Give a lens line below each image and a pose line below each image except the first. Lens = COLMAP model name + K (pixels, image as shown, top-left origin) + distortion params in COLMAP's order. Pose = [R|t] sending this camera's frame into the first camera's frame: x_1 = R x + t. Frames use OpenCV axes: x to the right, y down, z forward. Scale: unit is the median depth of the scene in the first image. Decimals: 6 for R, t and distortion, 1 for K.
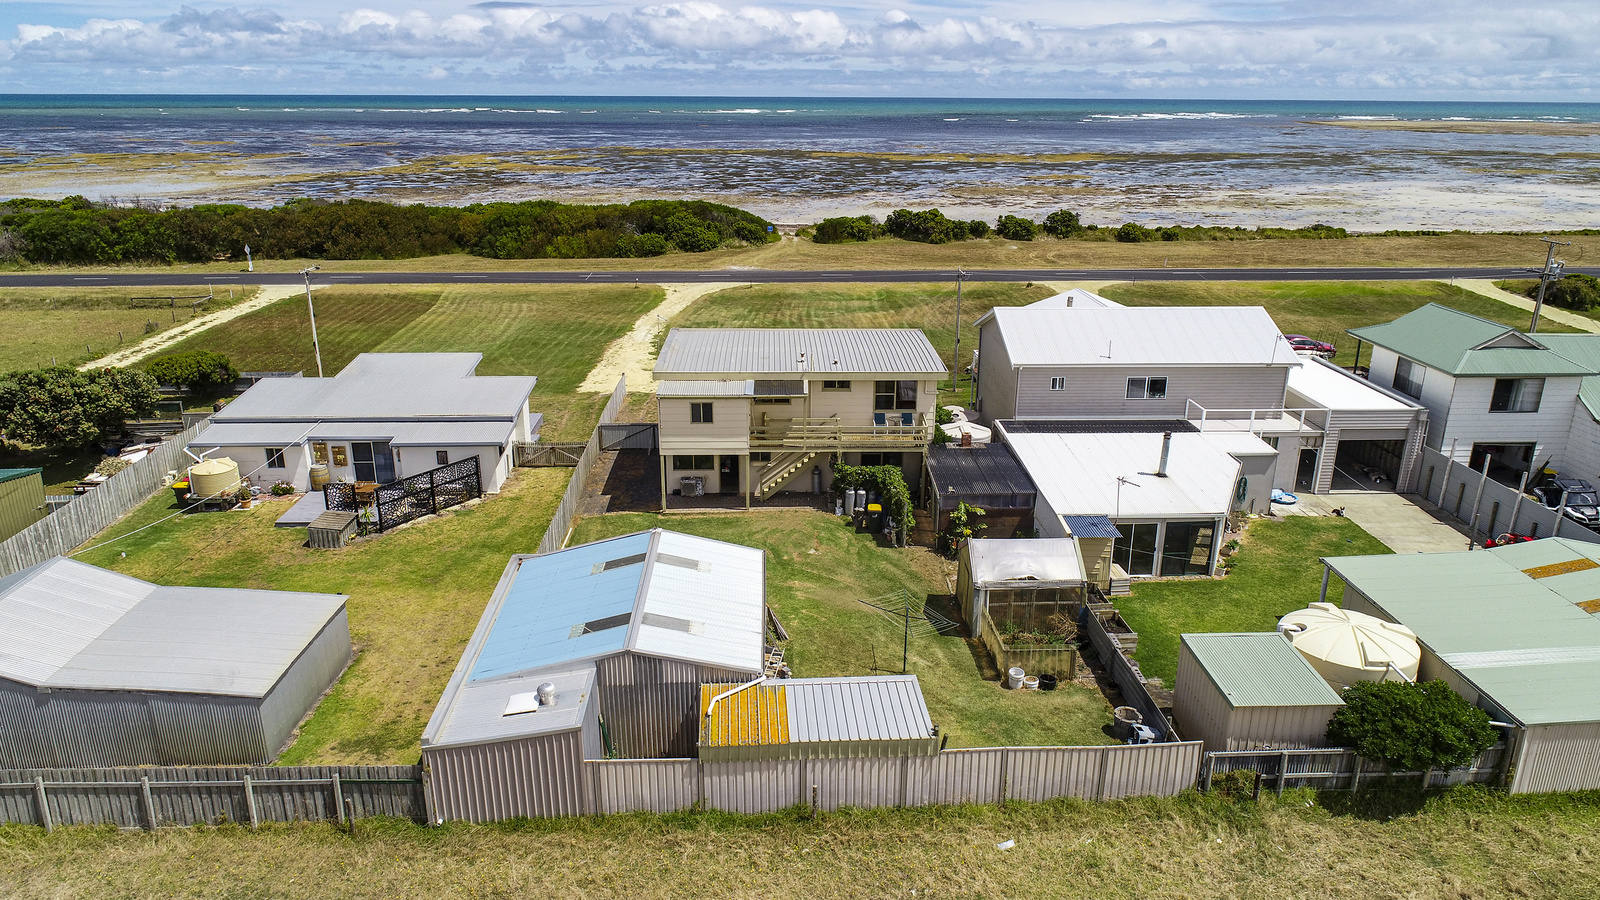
lens RADIAL K [[1067.4, 0, 805.0], [0, 1067.4, 444.5], [0, 0, 1]] dist [-0.008084, -0.000809]
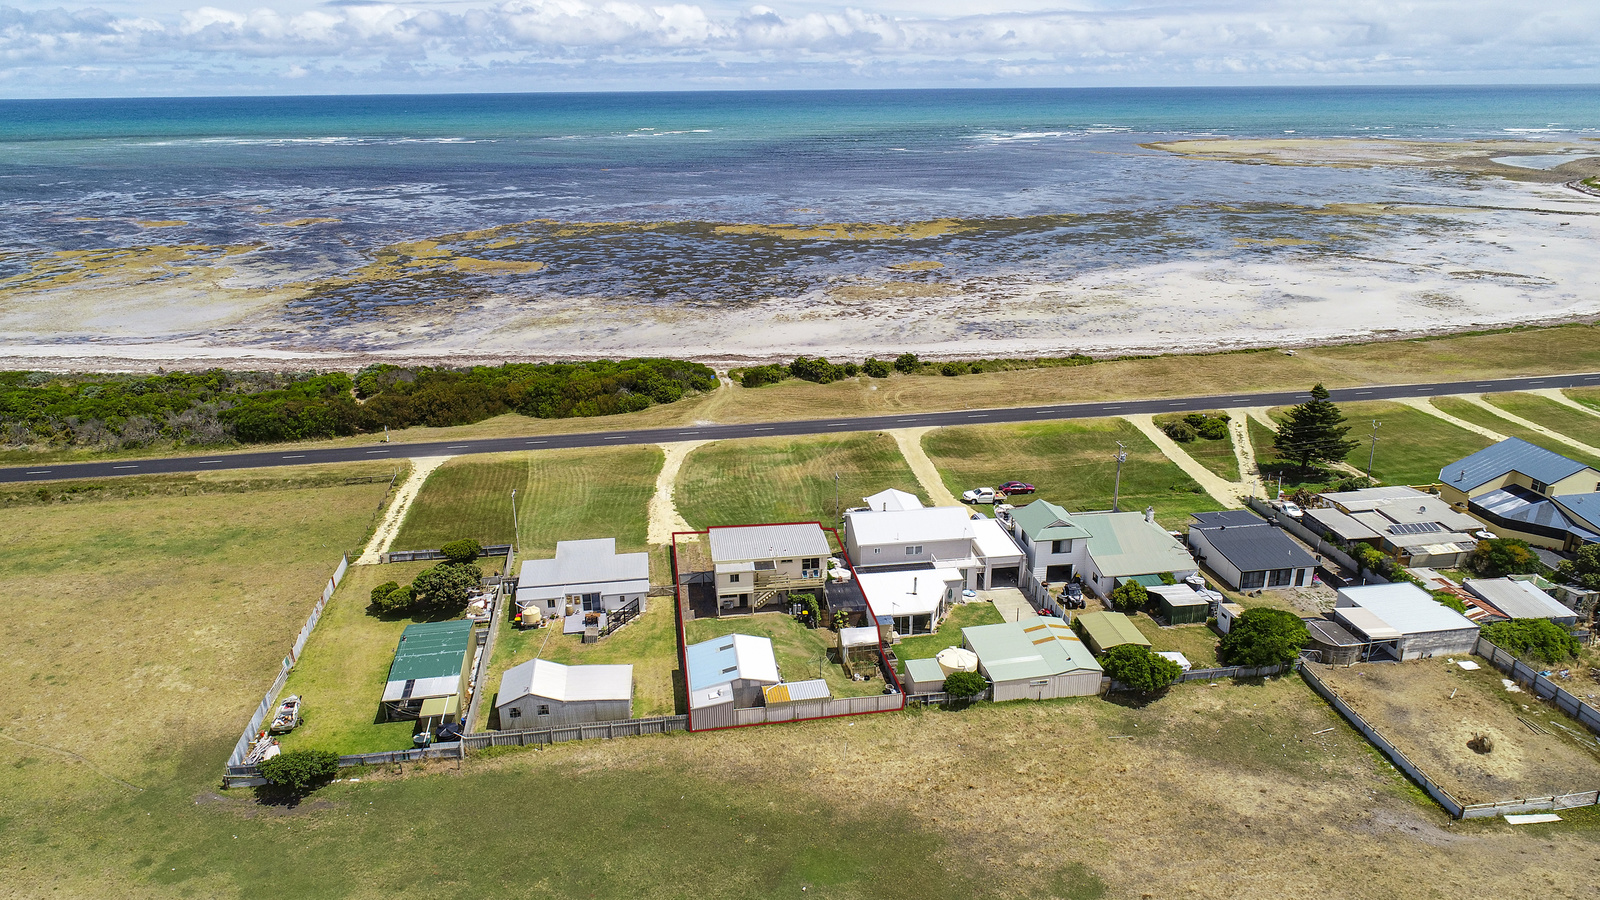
lens RADIAL K [[1067.4, 0, 805.0], [0, 1067.4, 444.5], [0, 0, 1]] dist [-0.008084, -0.000809]
pose [[0.994301, -0.047401, 0.095490, -0.150377], [0.046655, 0.998861, 0.010030, -0.346501], [-0.095856, -0.005518, 0.995380, -1.448487]]
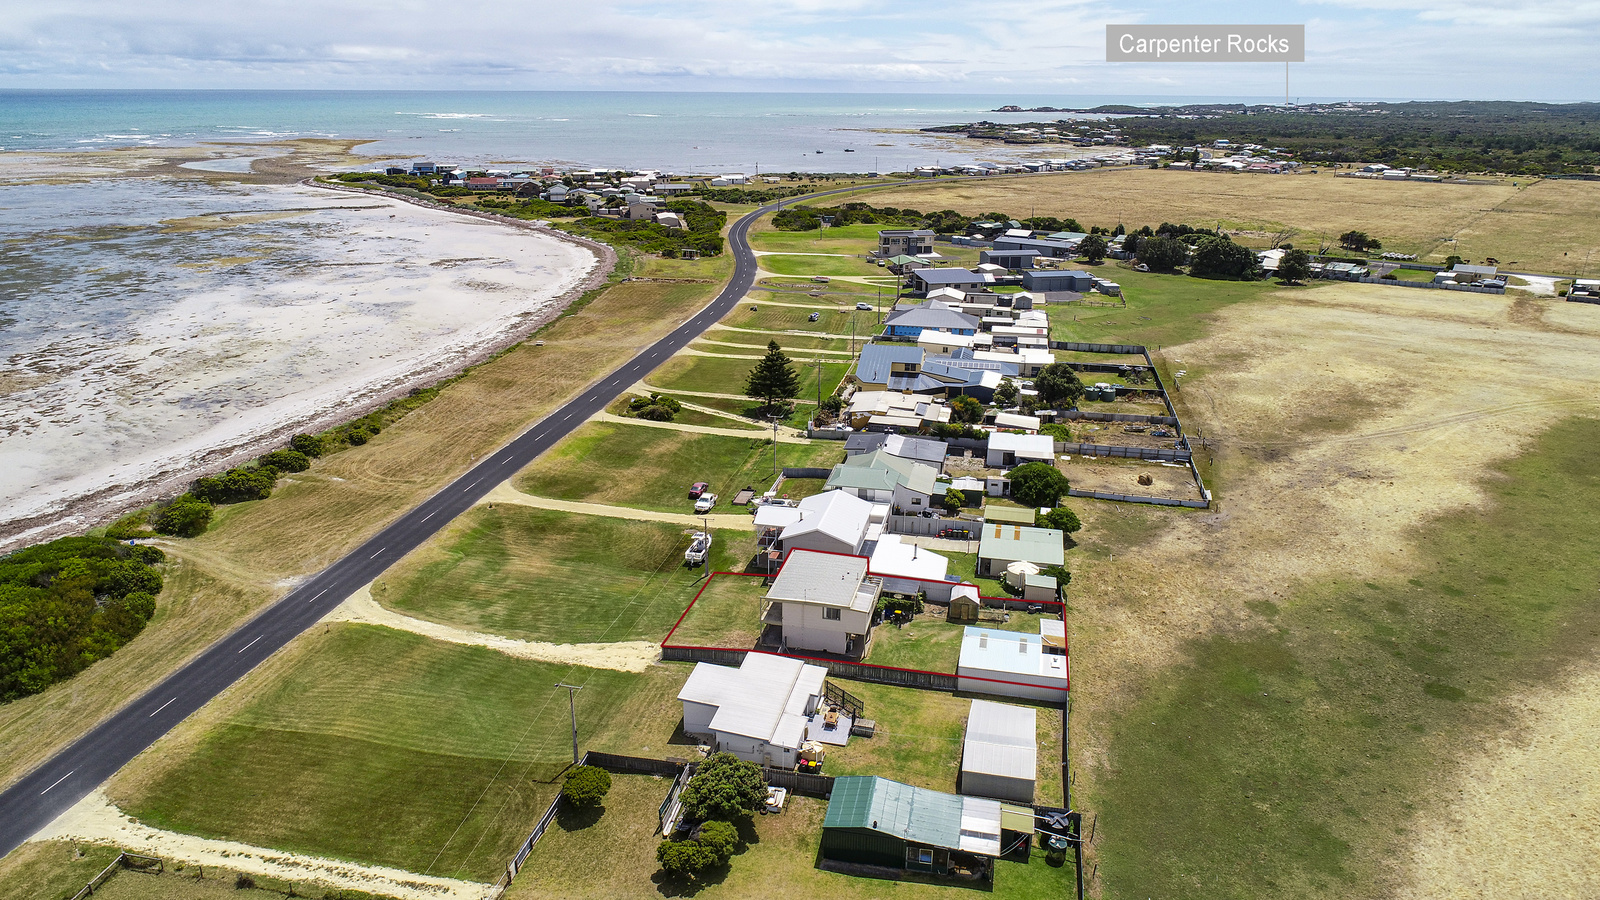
lens RADIAL K [[1067.4, 0, 805.0], [0, 1067.4, 444.5], [0, 0, 1]] dist [-0.008084, -0.000809]
pose [[0.246924, -0.309139, 0.918402, -2.227838], [0.293194, 0.927161, 0.233259, -0.982265], [-0.923616, 0.211672, 0.319576, 0.243151]]
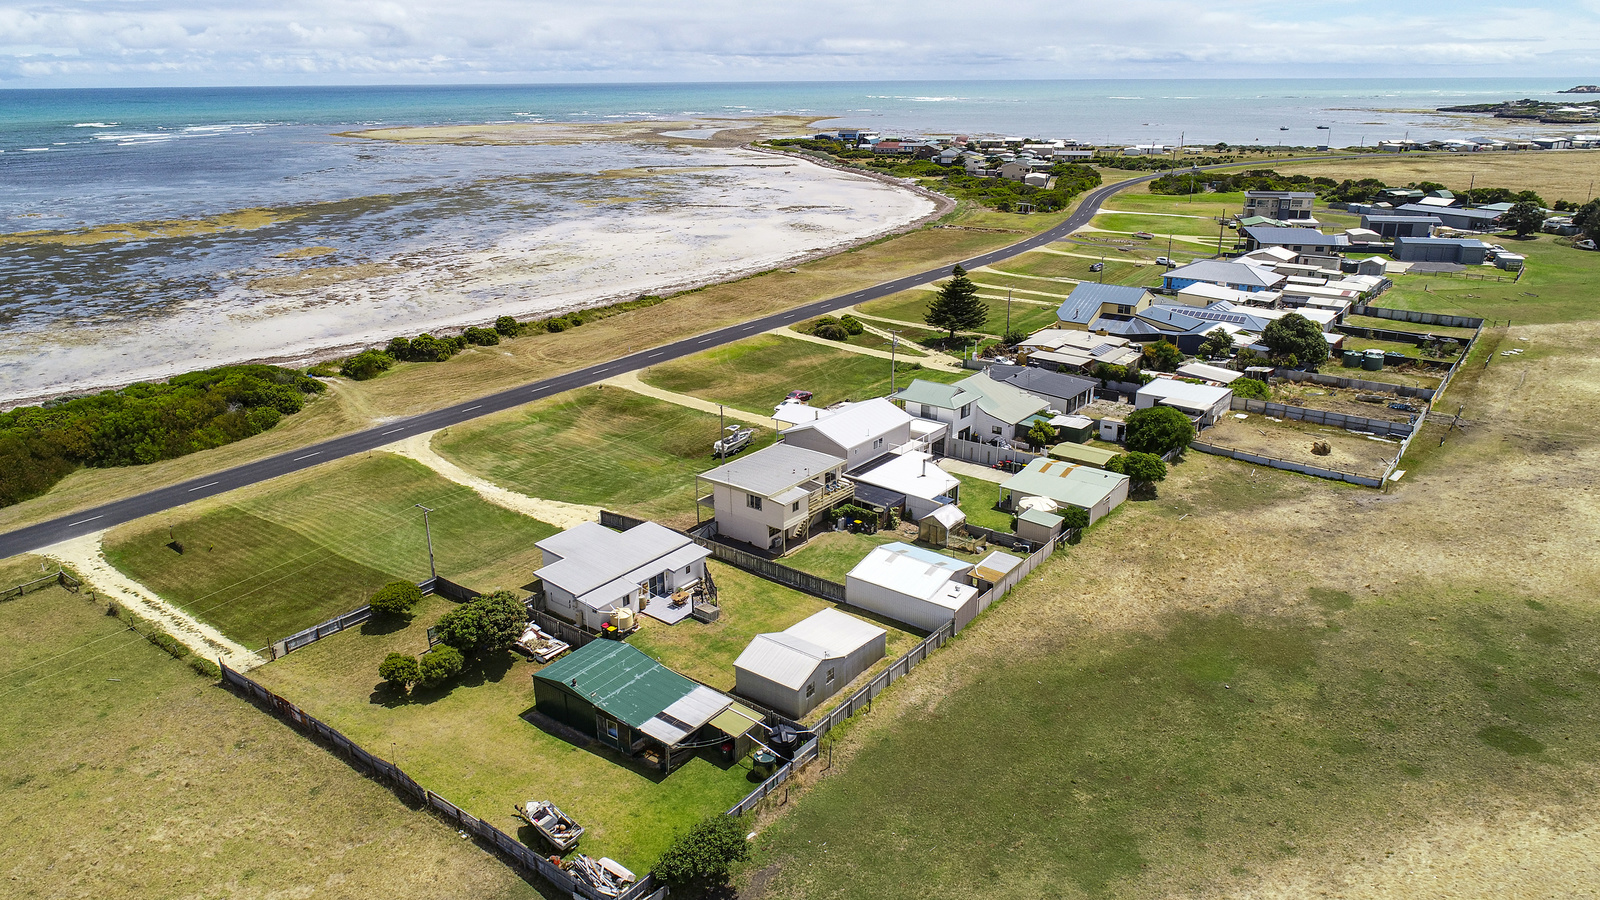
lens RADIAL K [[1067.4, 0, 805.0], [0, 1067.4, 444.5], [0, 0, 1]] dist [-0.008084, -0.000809]
pose [[0.636997, -0.259165, 0.725994, -1.630700], [0.248344, 0.960572, 0.125005, -0.418148], [-0.729767, 0.100669, 0.676244, -0.540013]]
